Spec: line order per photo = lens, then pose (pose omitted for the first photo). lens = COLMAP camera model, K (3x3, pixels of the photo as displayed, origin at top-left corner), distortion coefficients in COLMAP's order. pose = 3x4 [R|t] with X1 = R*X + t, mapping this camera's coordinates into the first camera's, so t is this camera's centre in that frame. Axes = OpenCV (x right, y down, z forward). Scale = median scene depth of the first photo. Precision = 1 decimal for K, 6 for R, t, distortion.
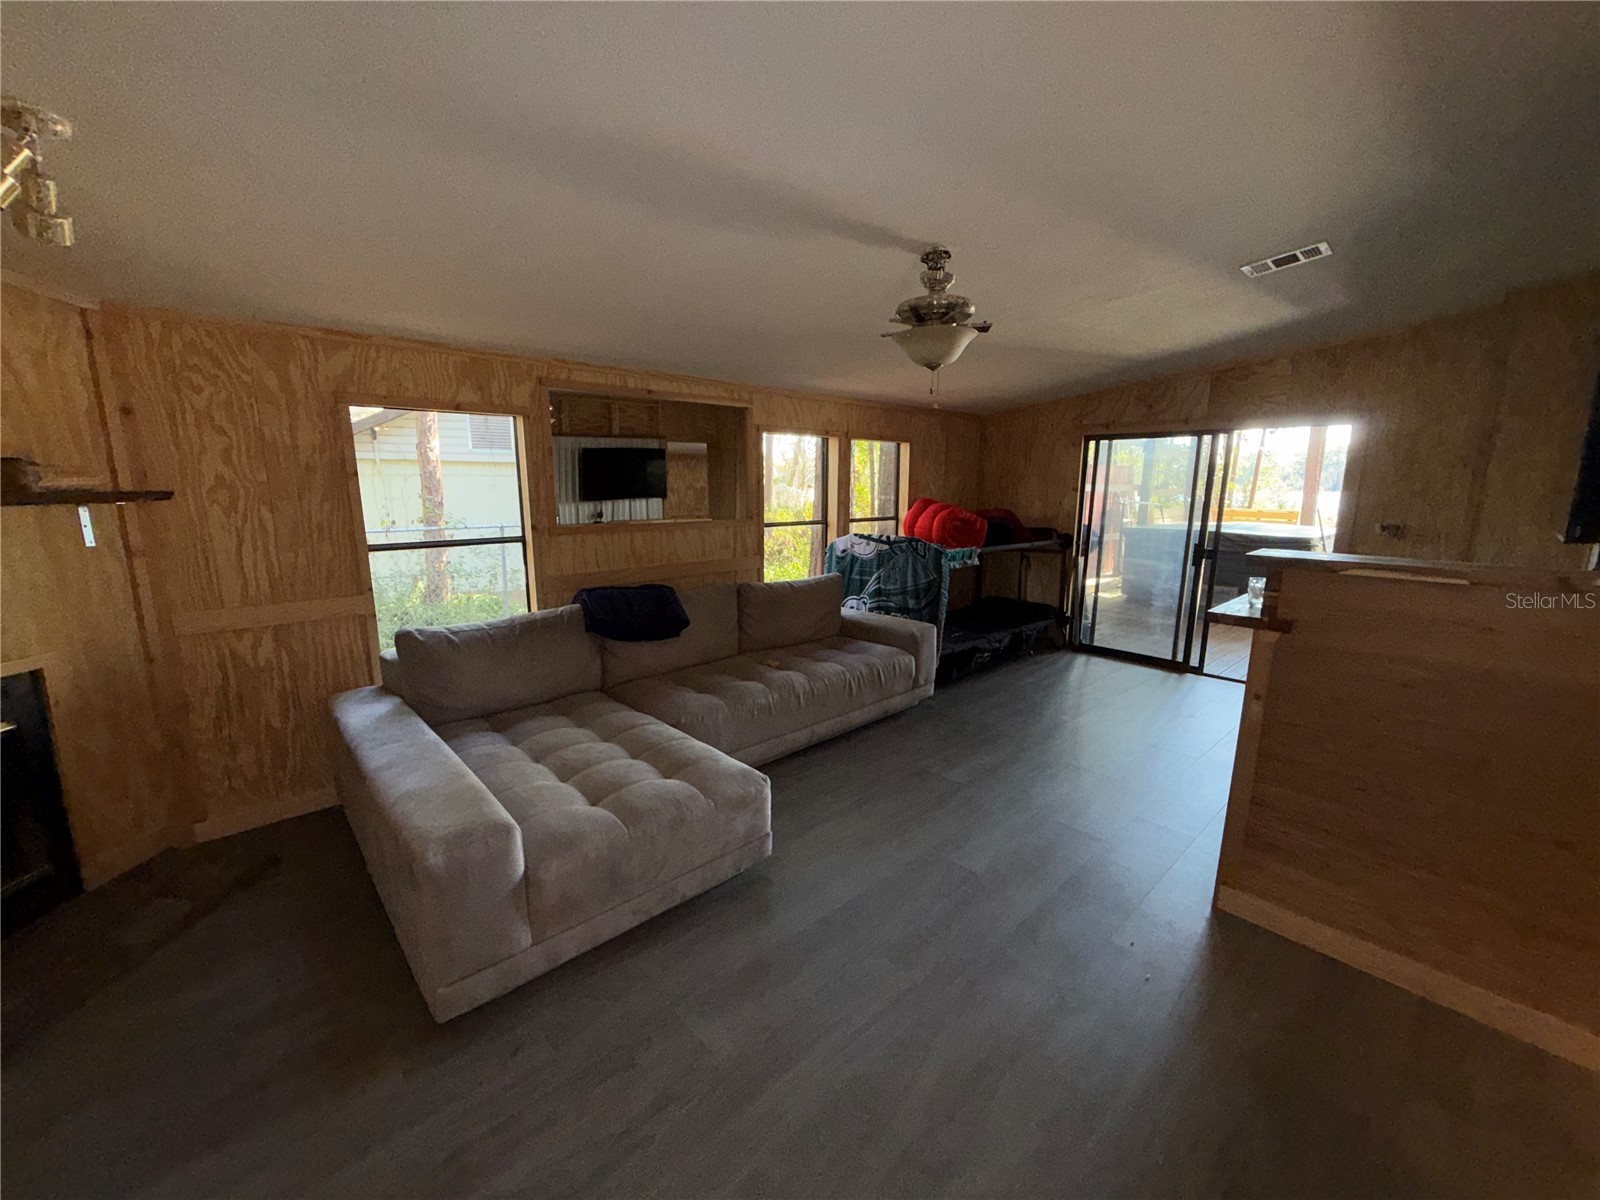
lens RADIAL K [[639.9, 0, 797.9], [0, 639.9, 601.5], [0, 0, 1]] dist [-0.001269, 0.000648]
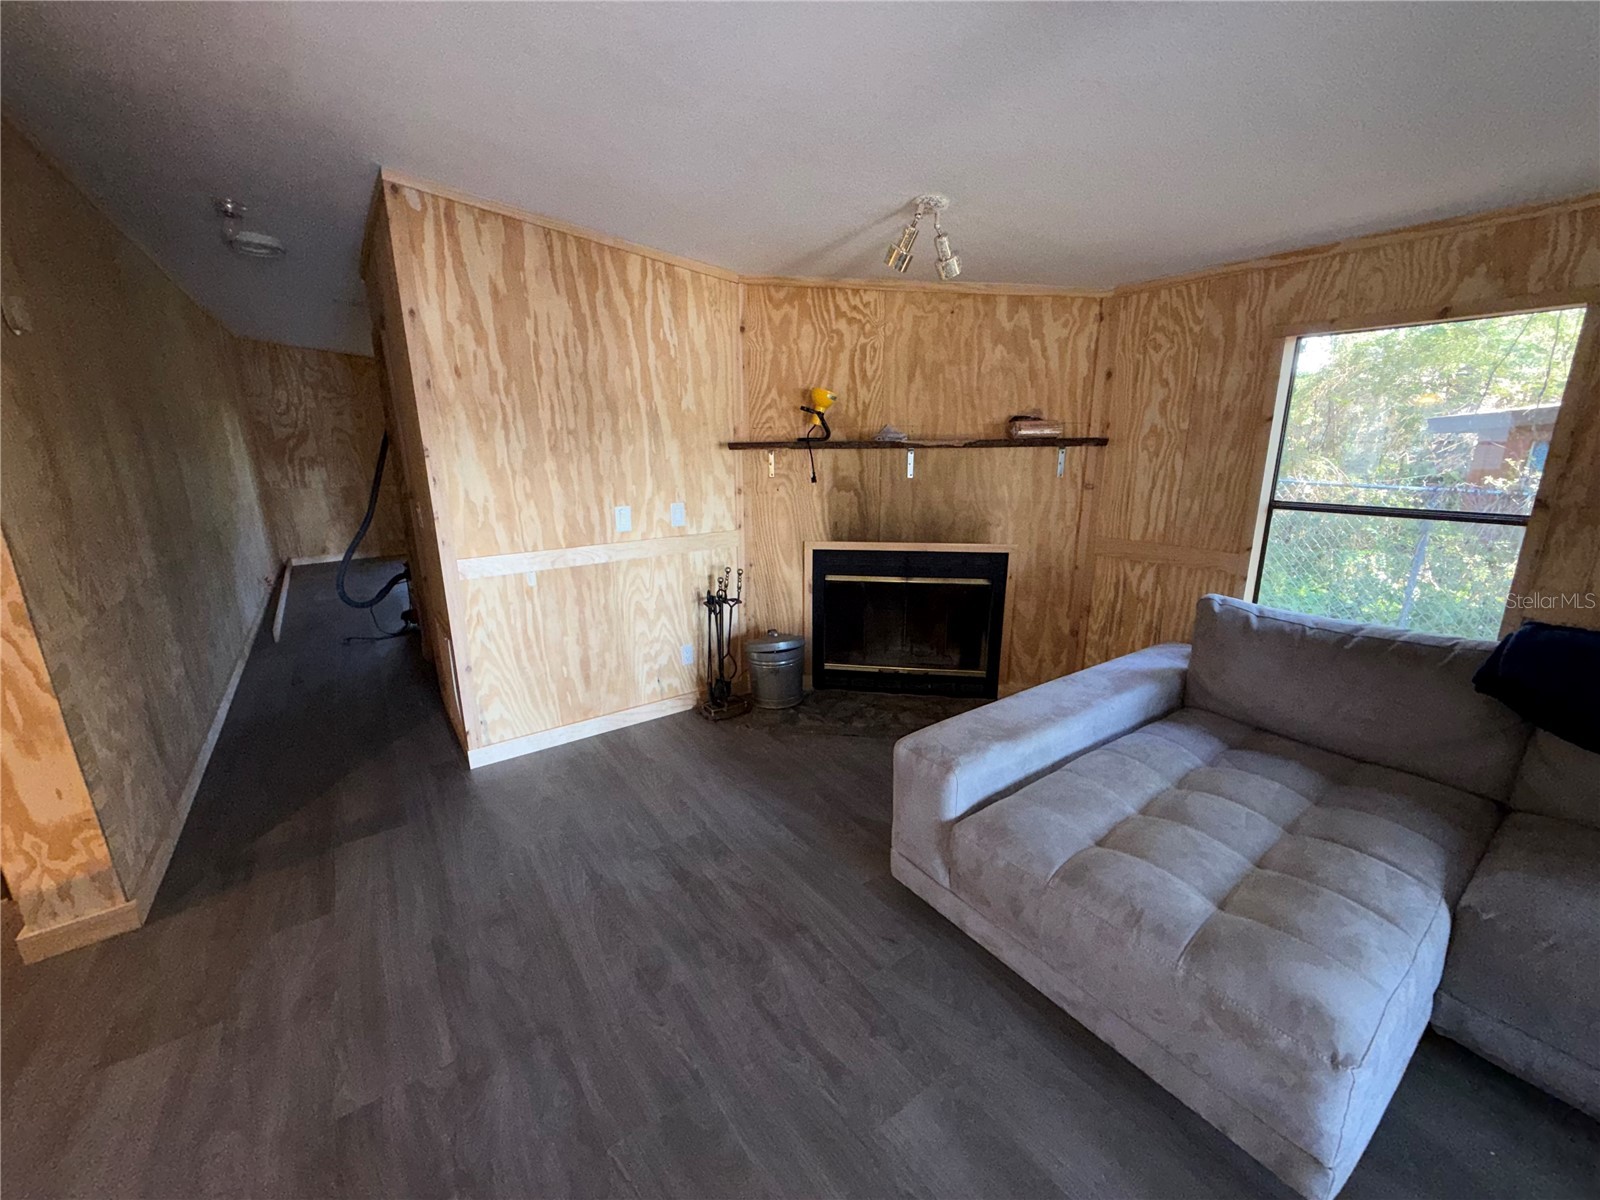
lens RADIAL K [[639.9, 0, 798.6], [0, 639.9, 603.7], [0, 0, 1]] dist [-0.001269, 0.000648]
pose [[-0.133167, 0.249030, -0.959297, 0.341291], [-0.170162, 0.947800, 0.269667, -0.093274], [0.976377, 0.199147, -0.083840, 0.536535]]
